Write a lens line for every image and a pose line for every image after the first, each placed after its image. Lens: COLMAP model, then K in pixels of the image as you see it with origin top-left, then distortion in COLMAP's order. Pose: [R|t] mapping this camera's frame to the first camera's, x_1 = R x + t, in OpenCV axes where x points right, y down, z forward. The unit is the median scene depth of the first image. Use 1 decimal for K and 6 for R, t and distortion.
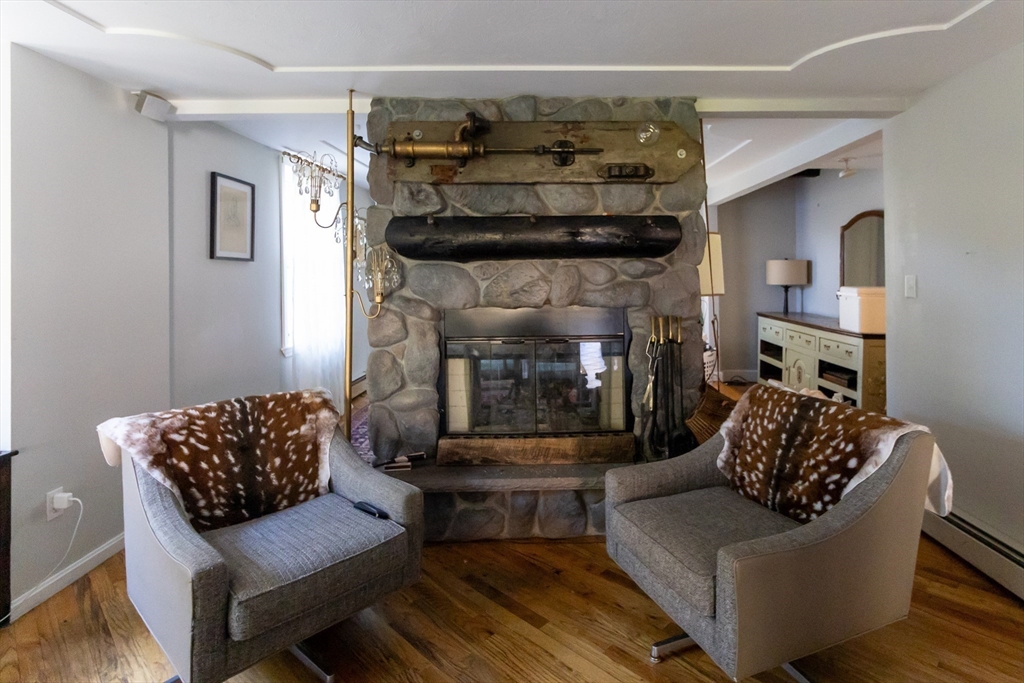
lens RADIAL K [[531.6, 0, 563.0], [0, 531.6, 263.5], [0, 0, 1]] dist [-0.003100, -0.000712]
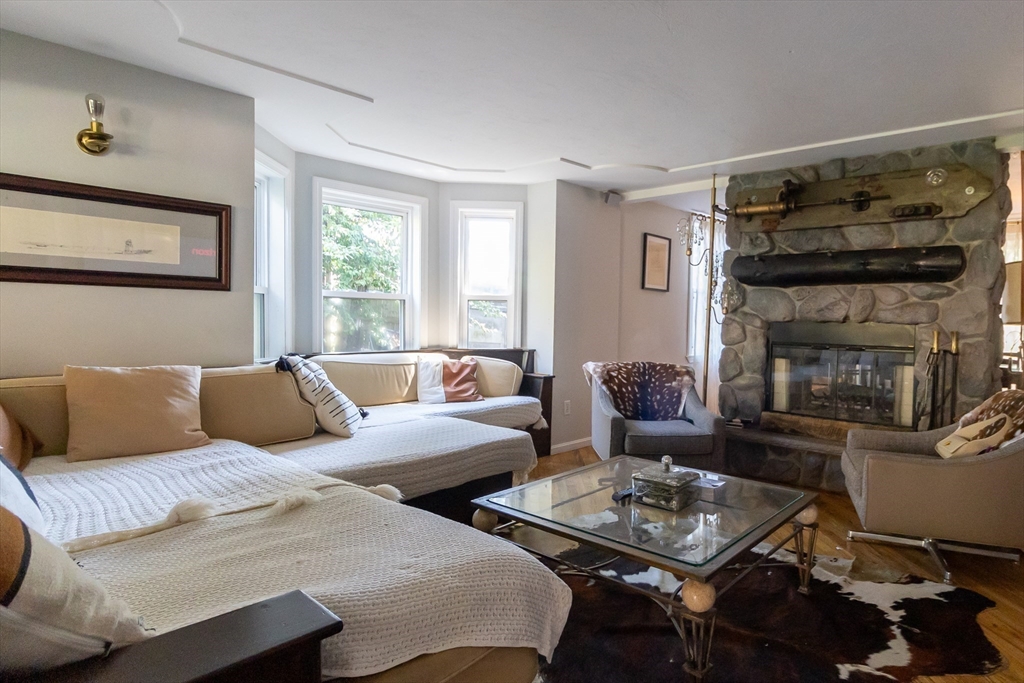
lens RADIAL K [[615.3, 0, 552.7], [0, 615.3, 333.4], [0, 0, 1]] dist [-0.003478, -0.001165]
pose [[0.707587, 0.043977, -0.705256, 0.534613], [-0.021955, 0.998948, 0.040263, 0.067594], [0.706285, -0.013005, 0.707808, -0.576729]]
